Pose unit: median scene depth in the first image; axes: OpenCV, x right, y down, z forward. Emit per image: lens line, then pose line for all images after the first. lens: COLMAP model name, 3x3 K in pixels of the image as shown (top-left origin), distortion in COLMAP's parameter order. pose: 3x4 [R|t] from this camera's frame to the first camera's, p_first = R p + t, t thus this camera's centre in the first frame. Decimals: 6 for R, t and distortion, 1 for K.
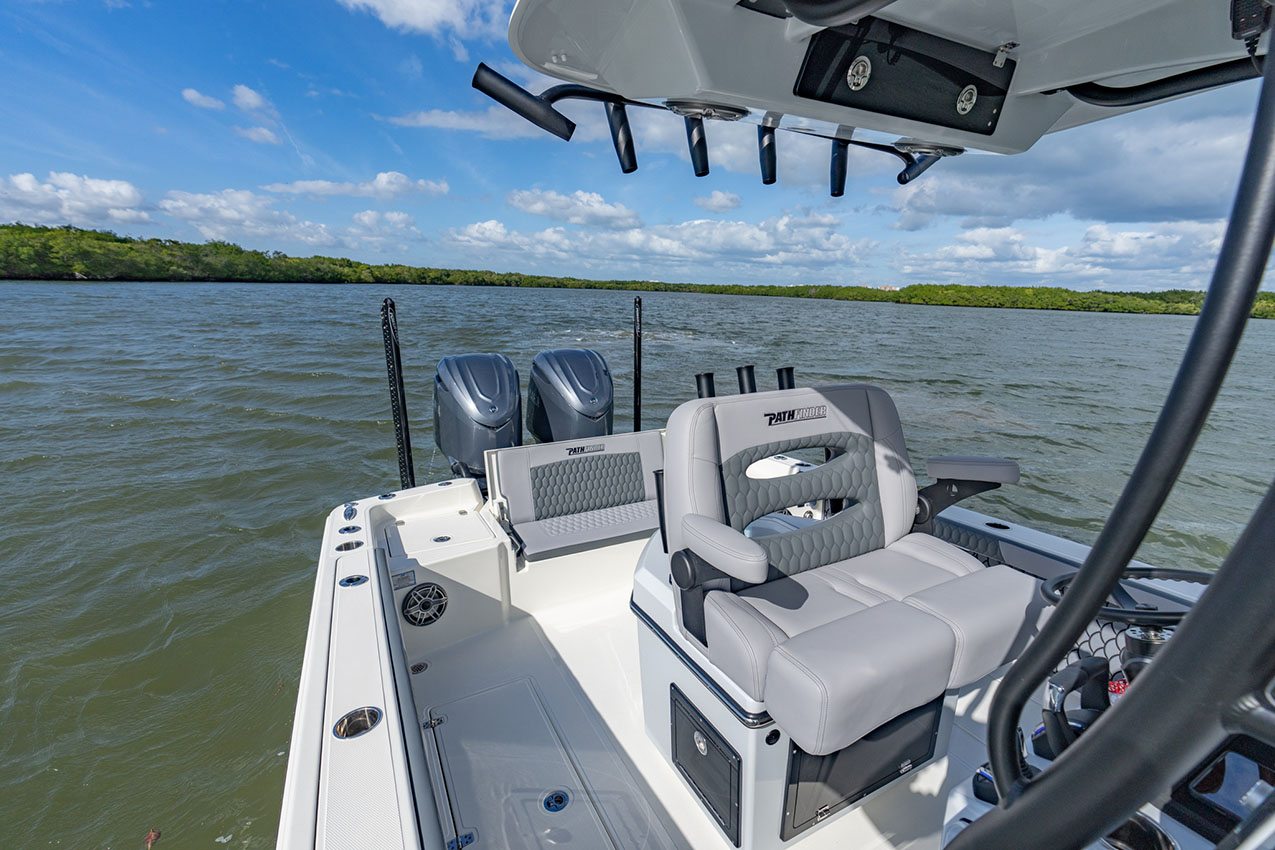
lens RADIAL K [[570.8, 0, 637.5], [0, 570.8, 425.0], [0, 0, 1]] dist [-0.001600, 0.000245]
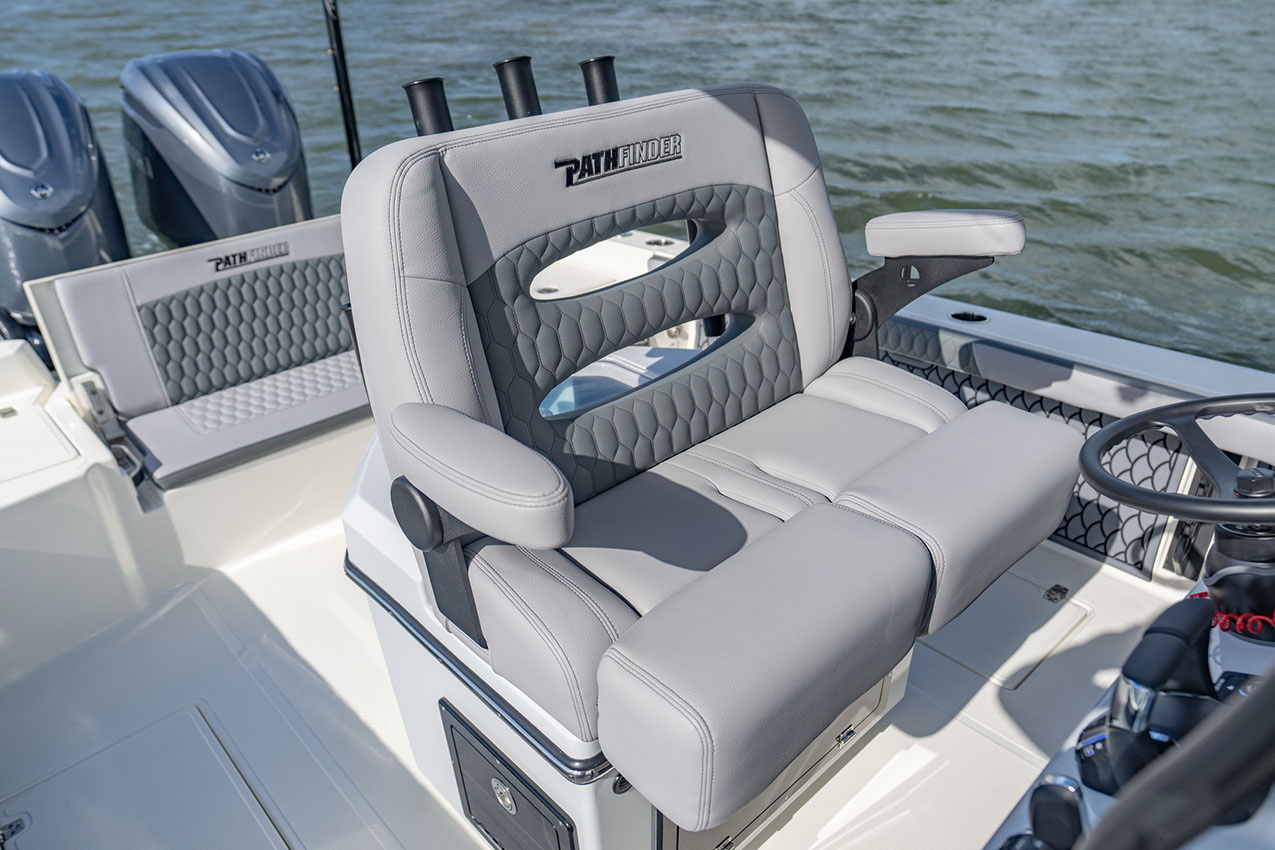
lens RADIAL K [[910.2, 0, 638.6], [0, 910.2, 418.5], [0, 0, 1]] dist [0.000866, 0.001127]
pose [[0.965015, -0.144554, 0.218747, 0.055295], [0.084019, 0.960785, 0.264259, -0.005077], [-0.248369, -0.236635, 0.939317, 0.133271]]
